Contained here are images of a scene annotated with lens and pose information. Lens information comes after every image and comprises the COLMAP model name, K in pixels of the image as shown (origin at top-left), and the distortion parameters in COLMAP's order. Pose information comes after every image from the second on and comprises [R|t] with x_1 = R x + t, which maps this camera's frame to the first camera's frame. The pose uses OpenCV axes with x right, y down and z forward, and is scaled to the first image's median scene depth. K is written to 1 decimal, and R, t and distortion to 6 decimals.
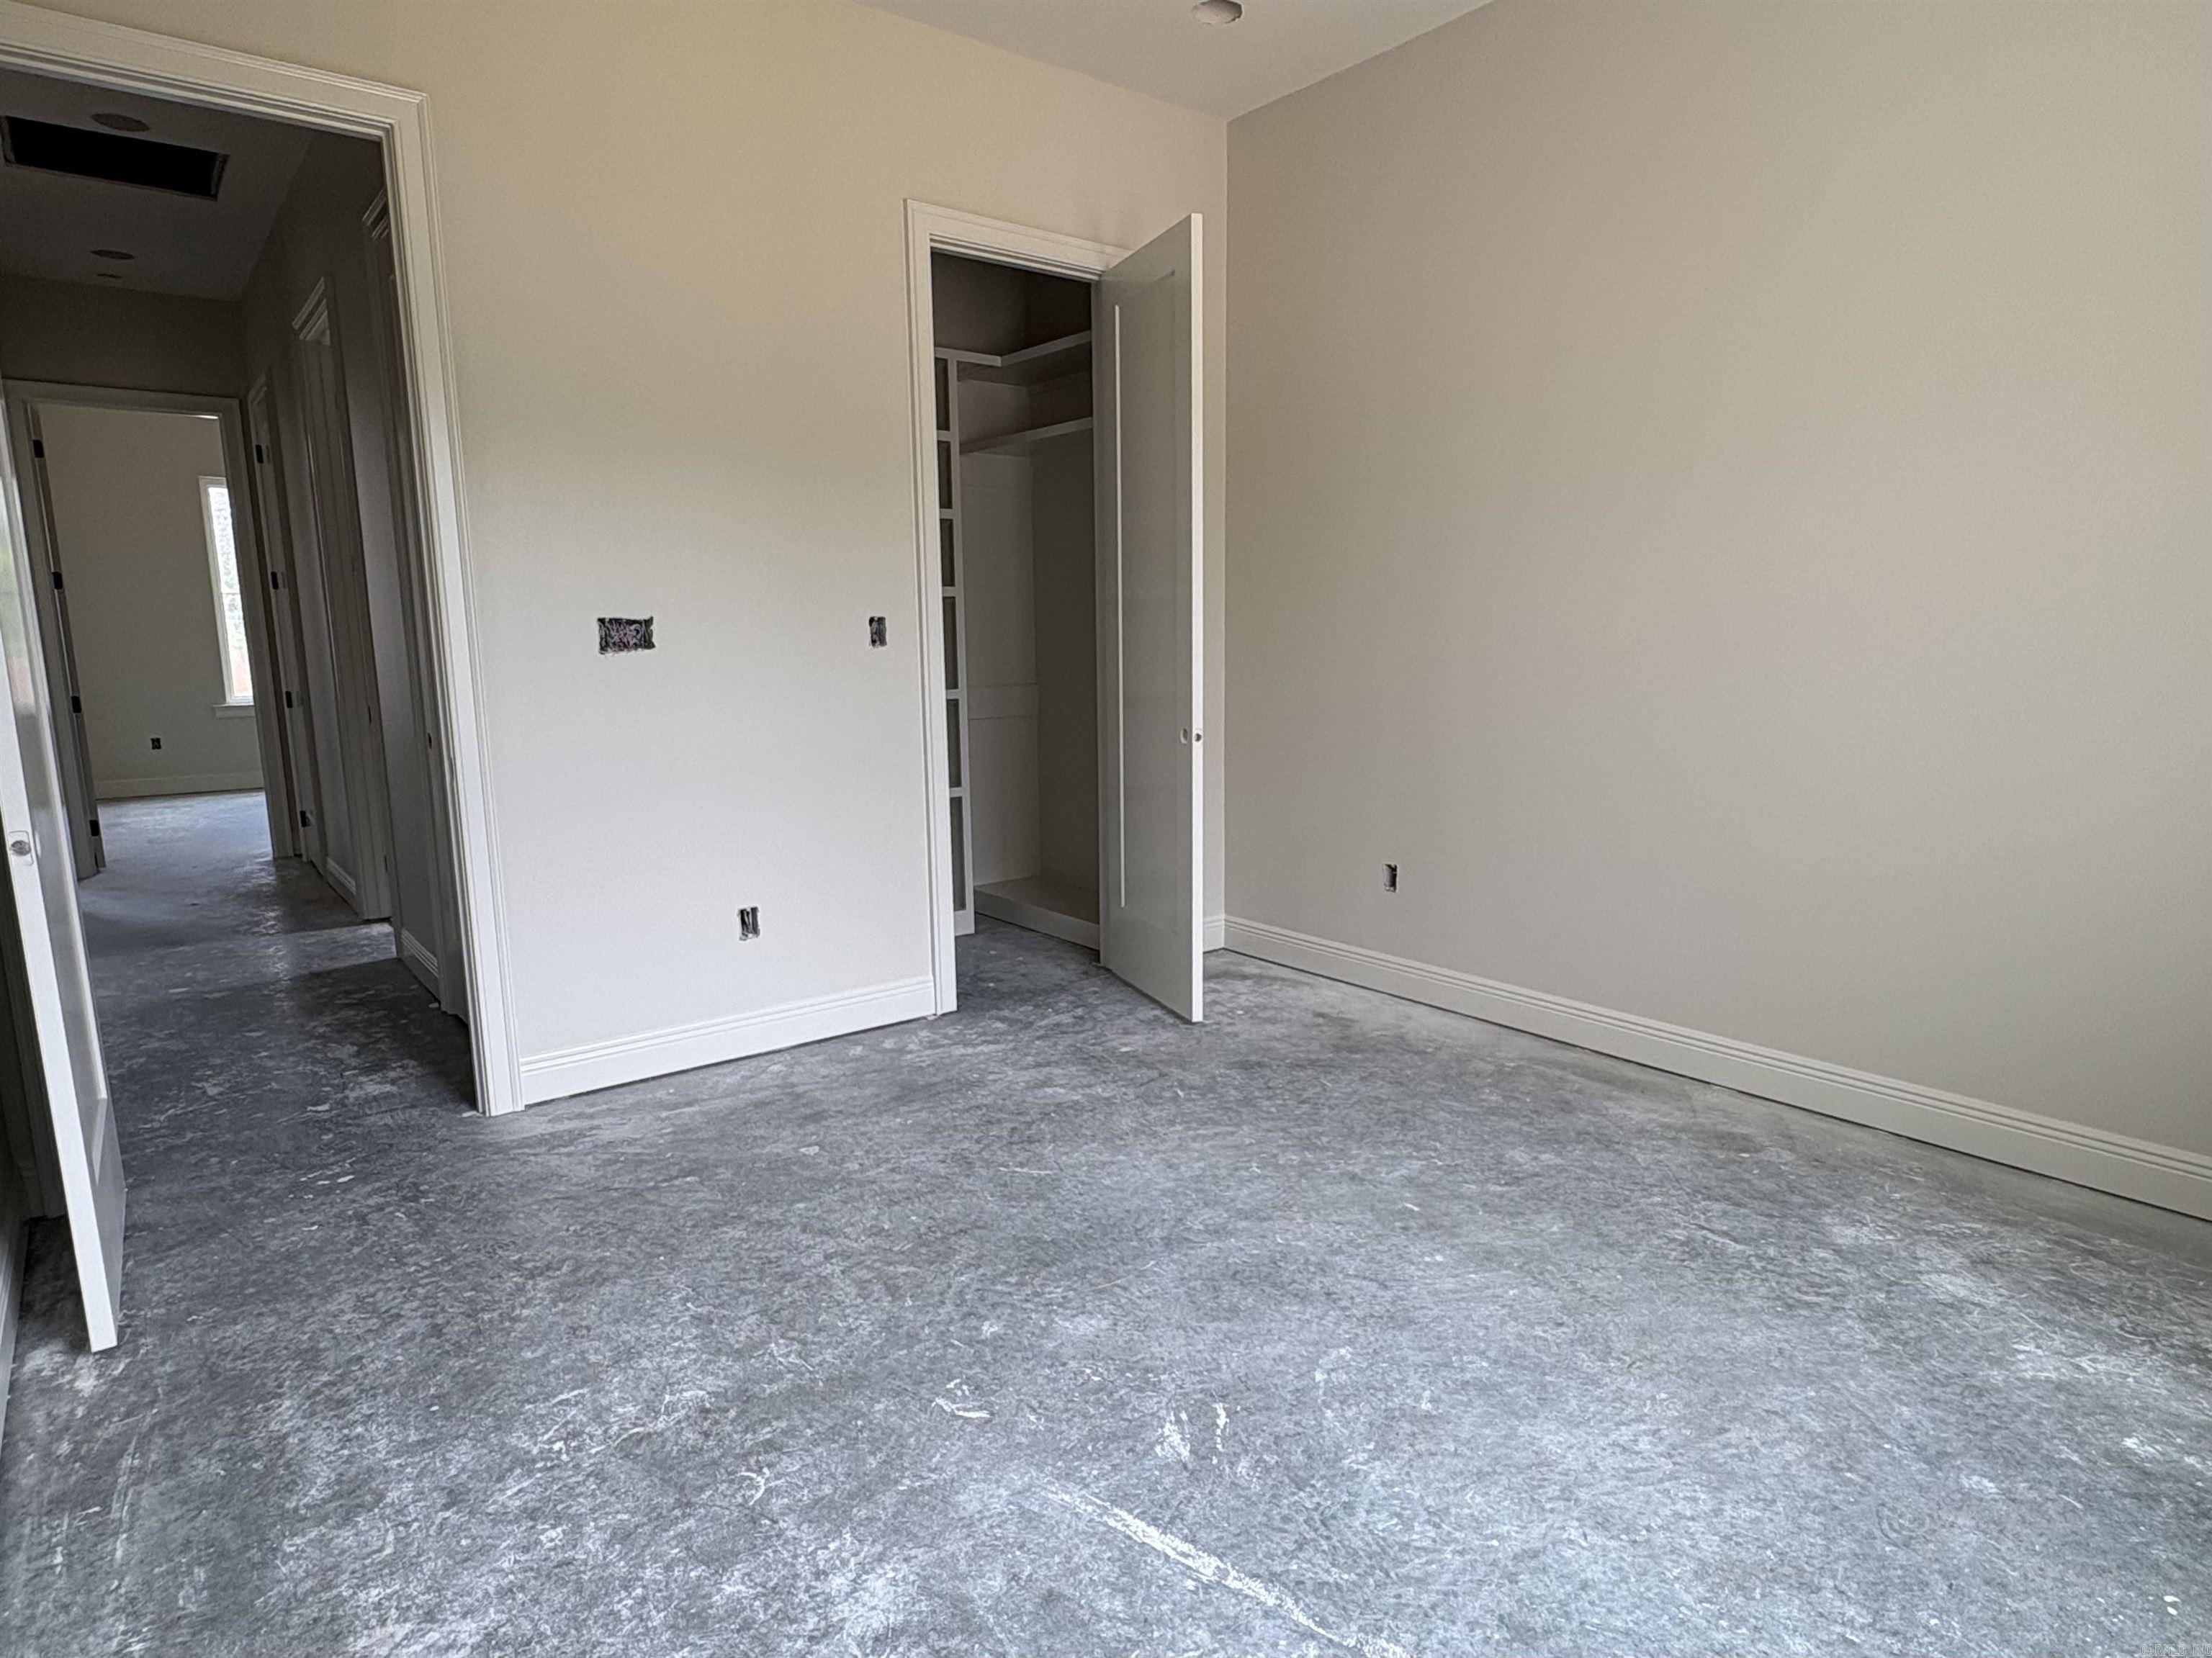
lens RADIAL K [[1185.1, 0, 1121.6], [0, 1185.1, 818.1], [0, 0, 1]] dist [-0.005884, 0.001440]
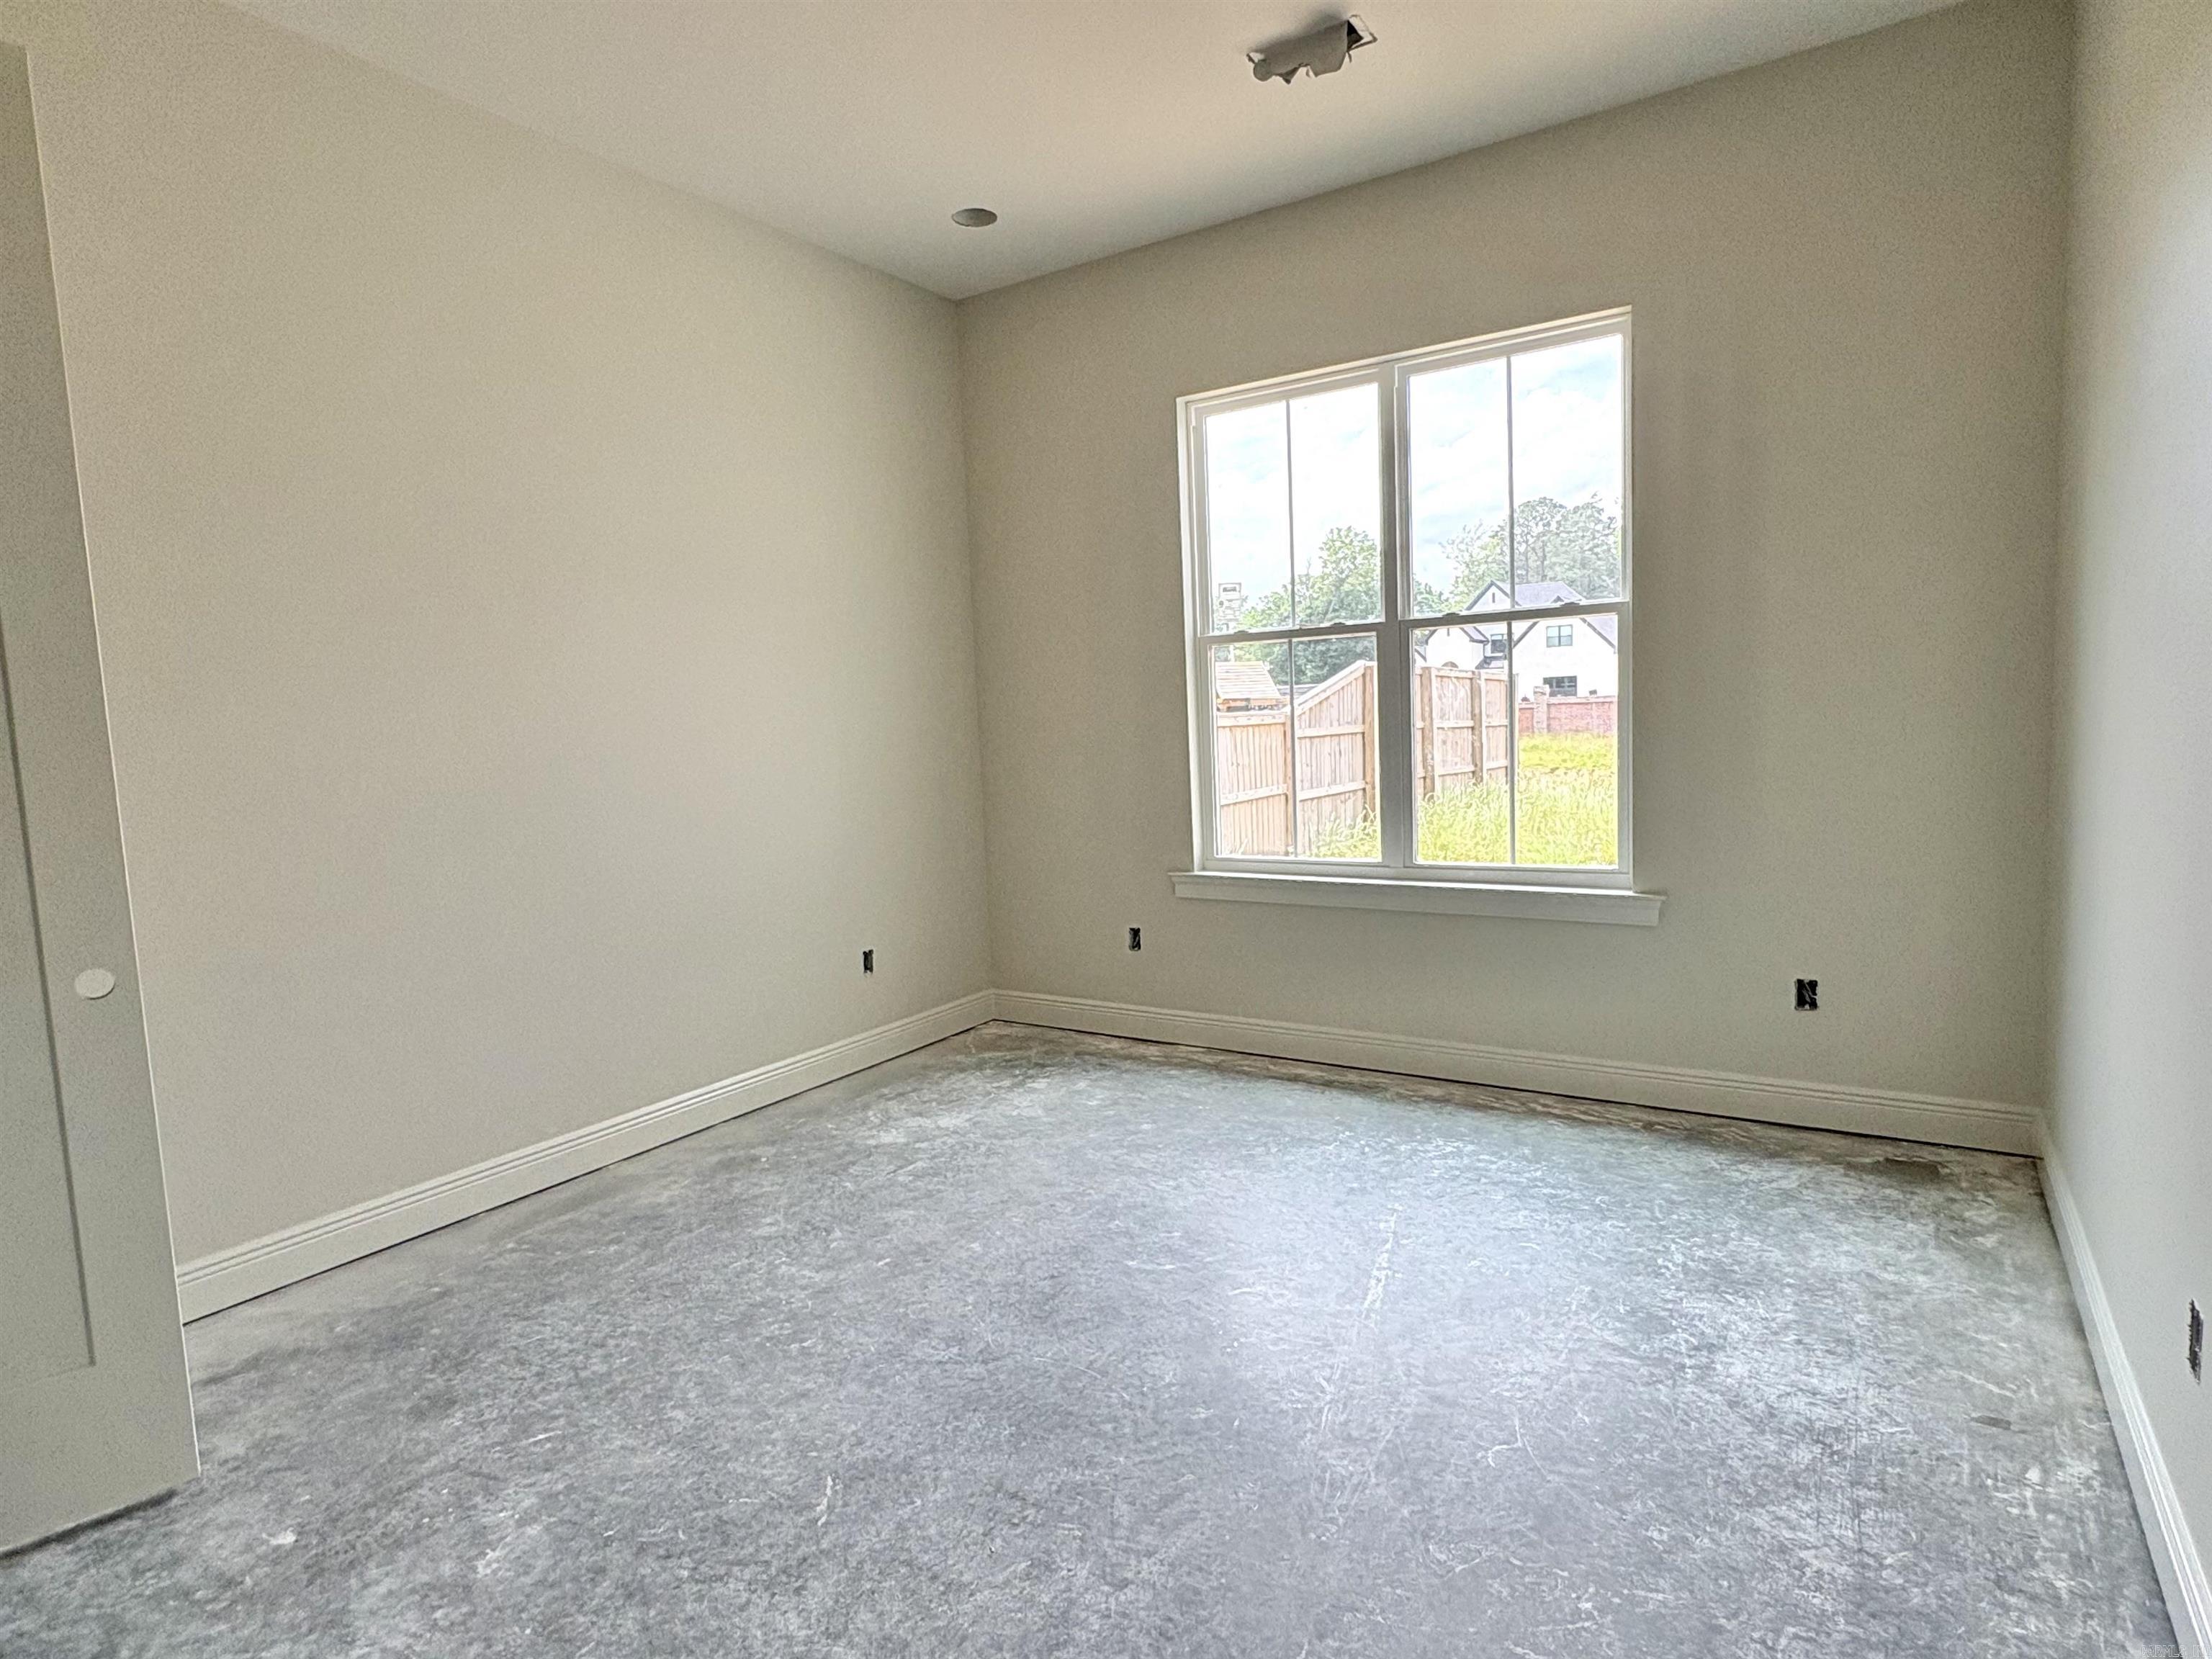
lens RADIAL K [[1185.2, 0, 1112.0], [0, 1185.2, 827.9], [0, 0, 1]] dist [-0.005884, 0.001440]
pose [[-0.282406, -0.066067, 0.957017, -0.860894], [0.200462, 0.971536, 0.126223, -0.159419], [-0.938116, 0.227491, -0.261123, 1.039274]]
